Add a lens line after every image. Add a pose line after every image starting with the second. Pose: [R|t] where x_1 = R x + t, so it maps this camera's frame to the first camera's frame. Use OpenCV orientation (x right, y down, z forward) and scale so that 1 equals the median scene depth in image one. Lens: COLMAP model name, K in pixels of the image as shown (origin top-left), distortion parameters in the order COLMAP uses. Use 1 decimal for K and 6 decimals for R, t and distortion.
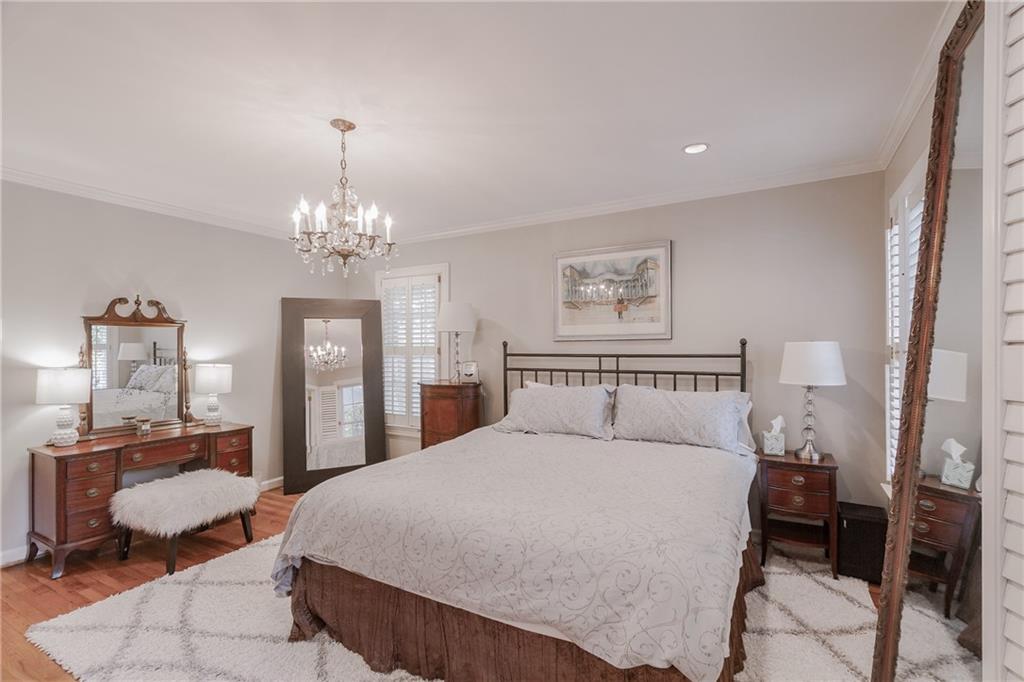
lens RADIAL K [[463.7, 0, 498.4], [0, 463.7, 349.0], [0, 0, 1]] dist [0.000184, -0.001059]
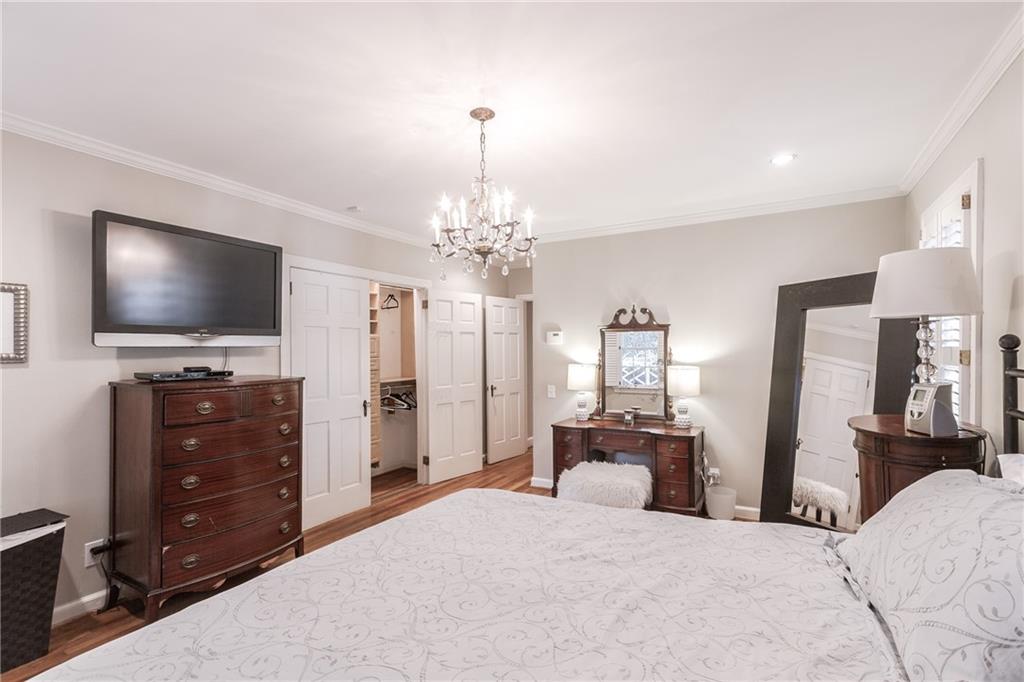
lens RADIAL K [[460.8, 0, 512.2], [0, 460.8, 345.7], [0, 0, 1]] dist [0.000124, -0.000678]
pose [[0.027460, -0.005798, -0.999606, 0.392184], [0.001043, 0.999983, -0.005772, -0.006340], [0.999622, -0.000884, 0.027465, 0.670310]]
